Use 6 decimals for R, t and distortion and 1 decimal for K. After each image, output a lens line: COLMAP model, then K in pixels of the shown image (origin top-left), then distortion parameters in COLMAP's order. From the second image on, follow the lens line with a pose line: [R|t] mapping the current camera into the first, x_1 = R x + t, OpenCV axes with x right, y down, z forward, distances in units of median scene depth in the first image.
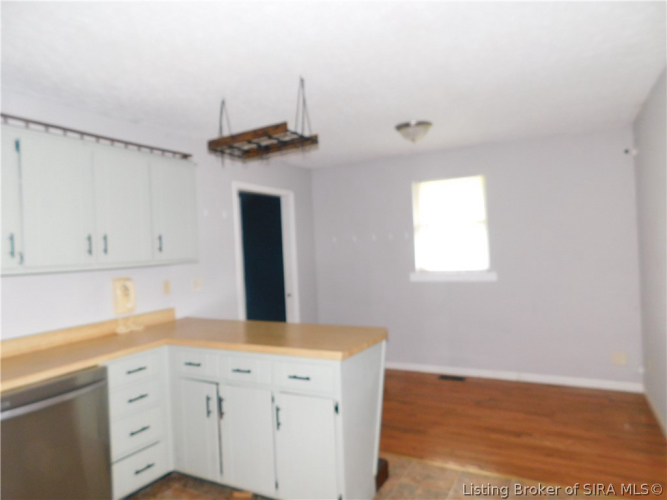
lens RADIAL K [[441.6, 0, 333.5], [0, 441.6, 250.0], [0, 0, 1]] dist [-0.054155, 0.044657]
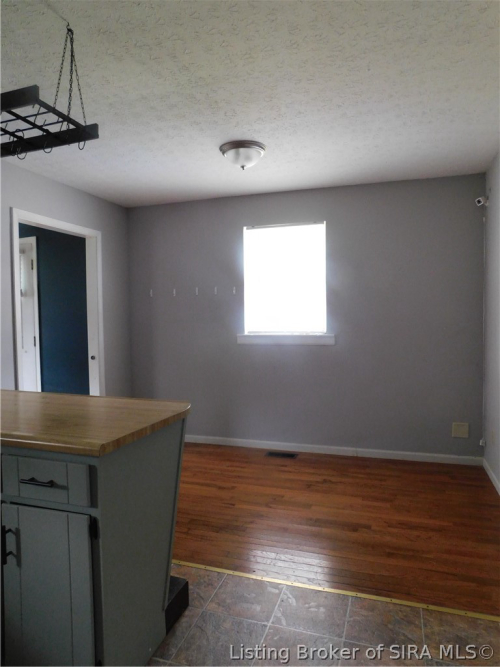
lens RADIAL K [[441.6, 0, 250.0], [0, 441.6, 333.5], [0, 0, 1]] dist [-0.054155, 0.044657]
pose [[0.985307, 0.020083, 0.169609, 0.071720], [-0.026710, 0.998963, 0.036882, 0.027673], [-0.168693, -0.040871, 0.984821, 0.210059]]
